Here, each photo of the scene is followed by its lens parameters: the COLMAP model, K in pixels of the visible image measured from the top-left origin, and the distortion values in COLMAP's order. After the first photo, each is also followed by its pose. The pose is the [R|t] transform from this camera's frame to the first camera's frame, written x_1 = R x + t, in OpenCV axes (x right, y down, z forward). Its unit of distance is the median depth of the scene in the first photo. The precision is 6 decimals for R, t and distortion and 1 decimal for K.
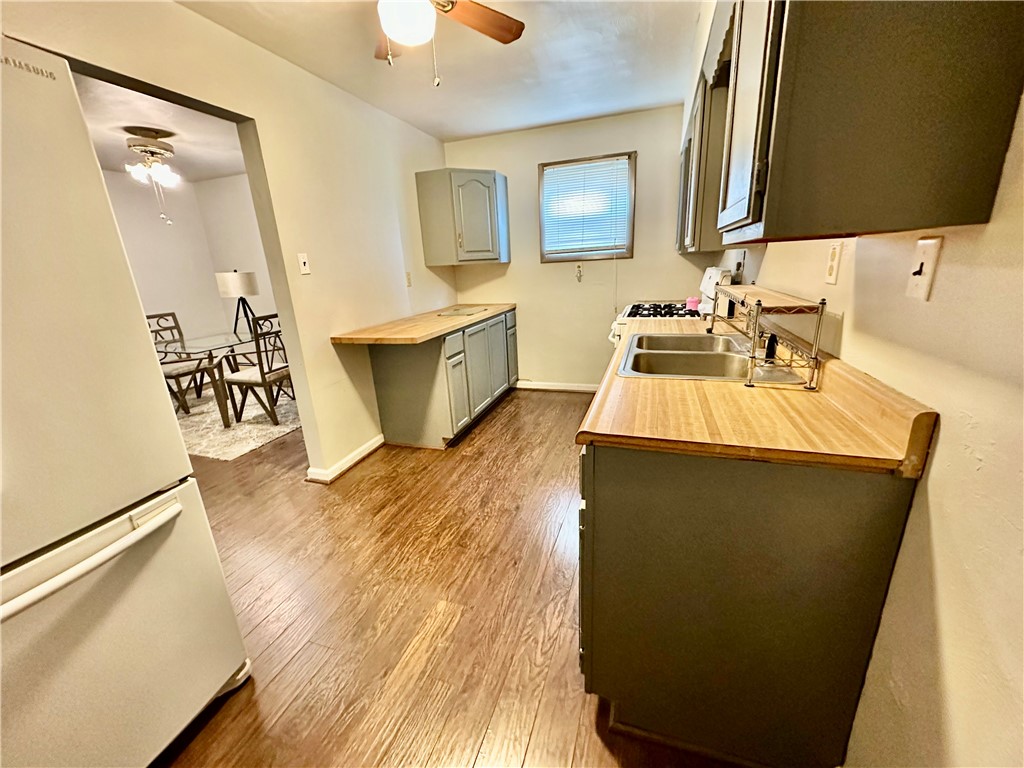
lens RADIAL K [[409.1, 0, 513.7], [0, 409.1, 382.2], [0, 0, 1]] dist [0.007990, -0.000081]
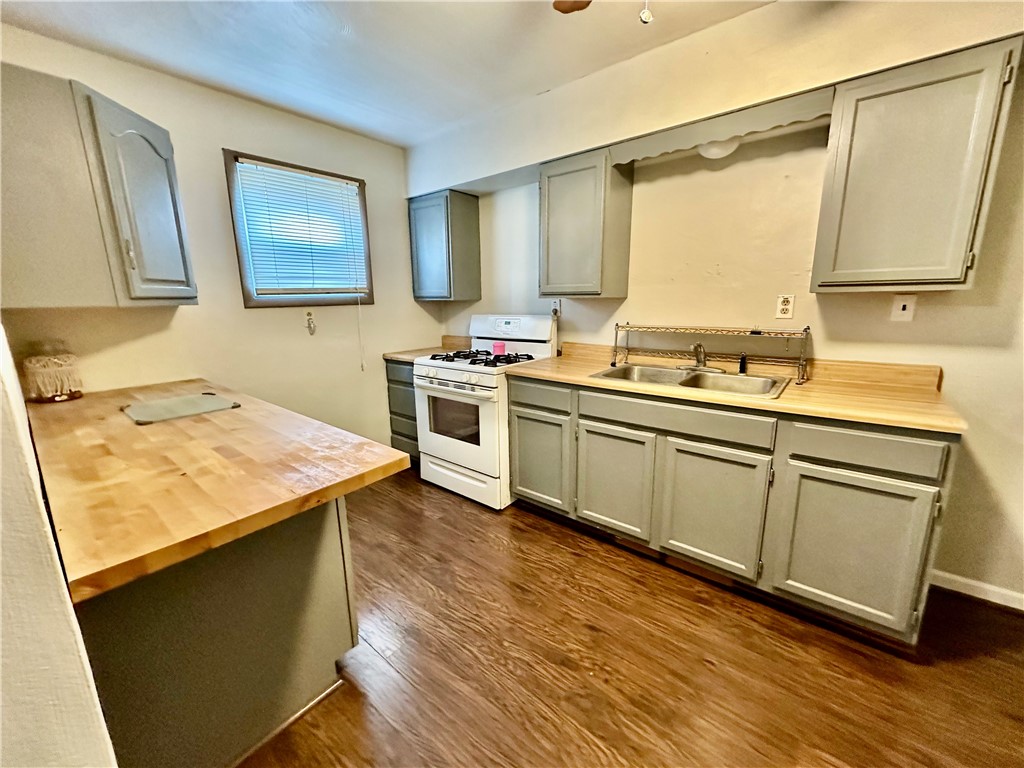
lens RADIAL K [[409.1, 0, 515.7], [0, 409.1, 382.9], [0, 0, 1]] dist [0.007990, -0.000081]
pose [[0.346752, -0.149299, 0.925998, -0.626310], [0.262054, 0.963357, 0.057193, -0.186901], [-0.900606, 0.222830, 0.373170, 0.718197]]
